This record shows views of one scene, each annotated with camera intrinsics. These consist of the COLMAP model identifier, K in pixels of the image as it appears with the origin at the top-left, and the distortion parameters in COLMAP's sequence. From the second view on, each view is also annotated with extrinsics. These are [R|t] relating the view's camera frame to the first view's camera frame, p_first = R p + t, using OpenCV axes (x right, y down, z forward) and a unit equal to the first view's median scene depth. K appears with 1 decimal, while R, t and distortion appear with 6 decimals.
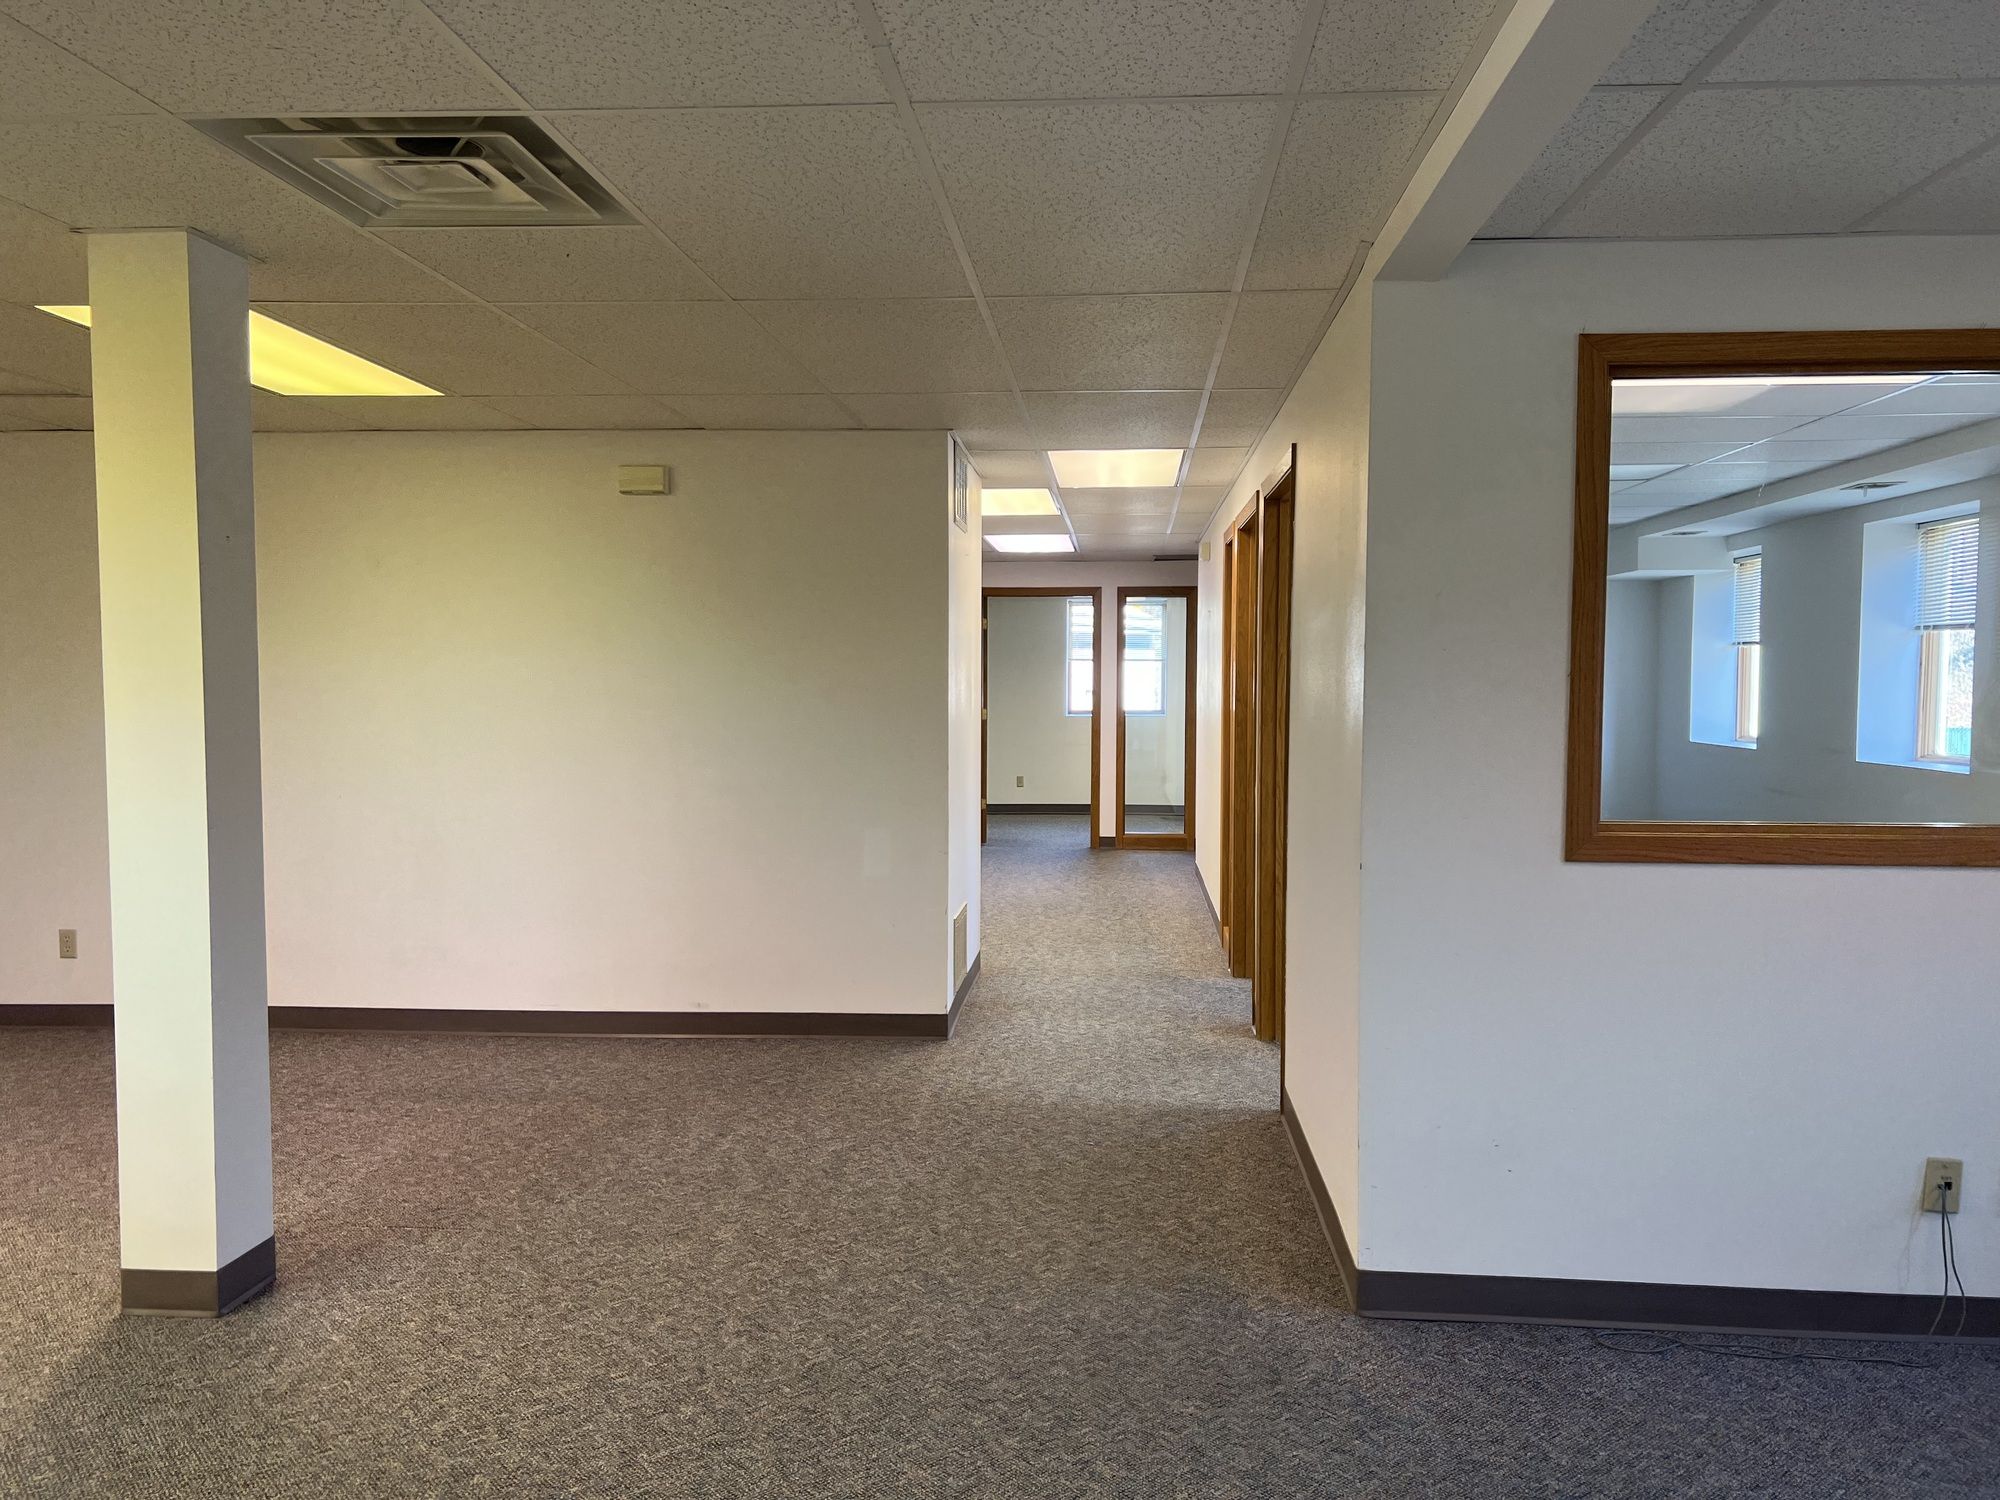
lens RADIAL K [[1498.9, 0, 1000.0], [0, 1498.9, 750.0], [0, 0, 1]] dist [0.051547, -0.063898]
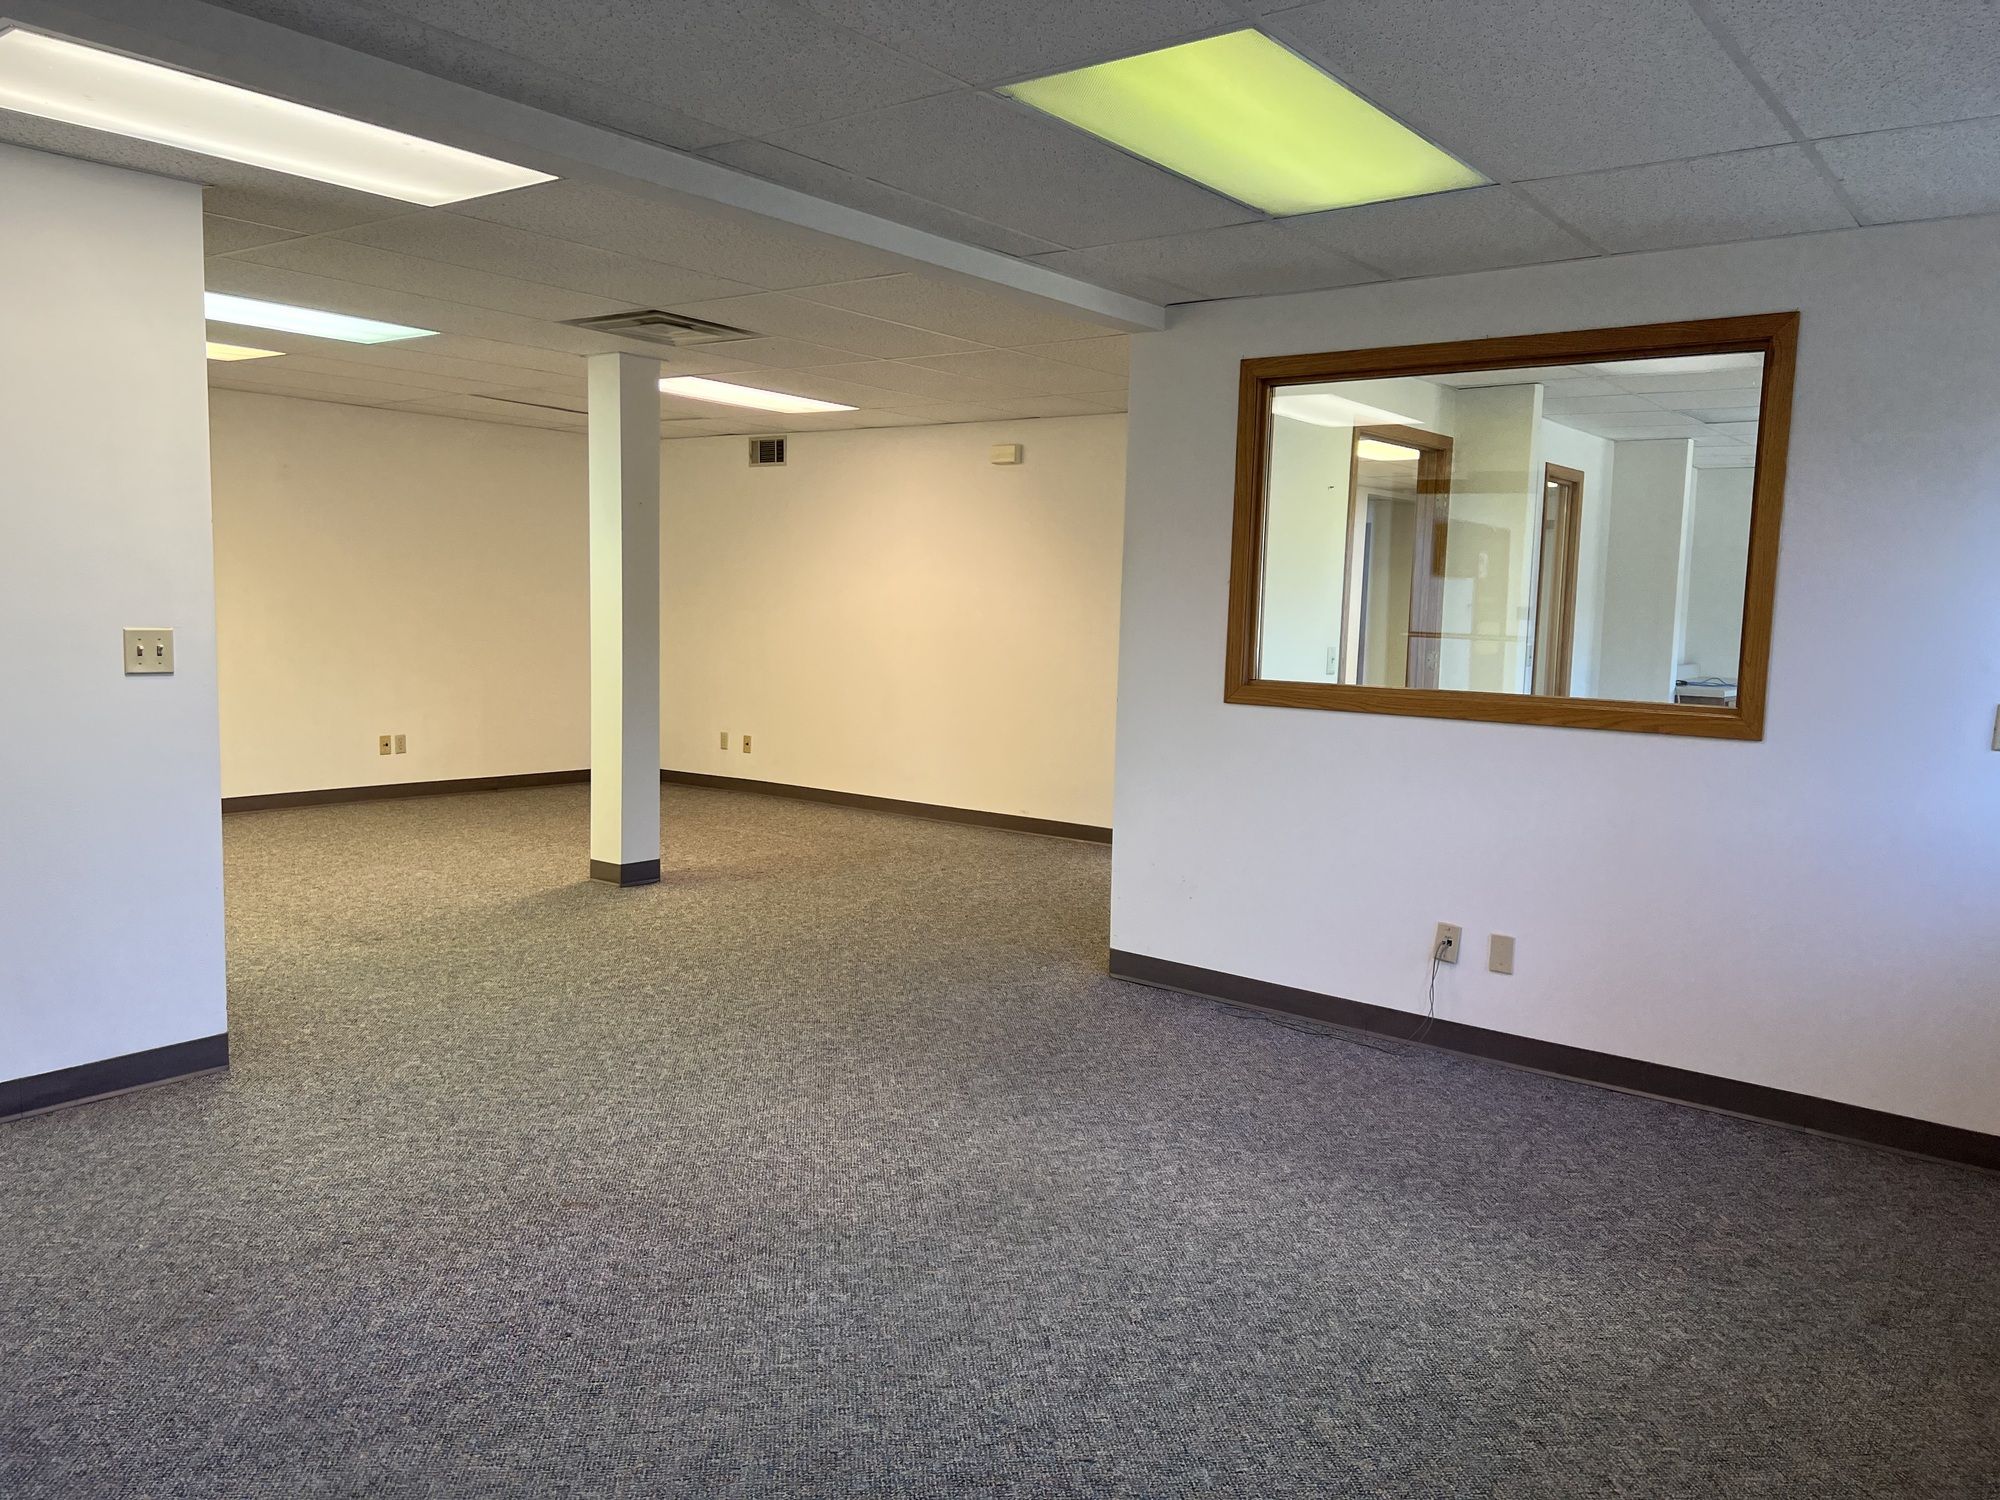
lens RADIAL K [[1498.9, 0, 1000.0], [0, 1498.9, 750.0], [0, 0, 1]] dist [0.051547, -0.063898]
pose [[0.832953, 0.077557, -0.547882, 1.026262], [-0.056912, 0.996885, 0.054593, 0.051503], [0.550410, -0.014292, 0.834772, -0.416544]]
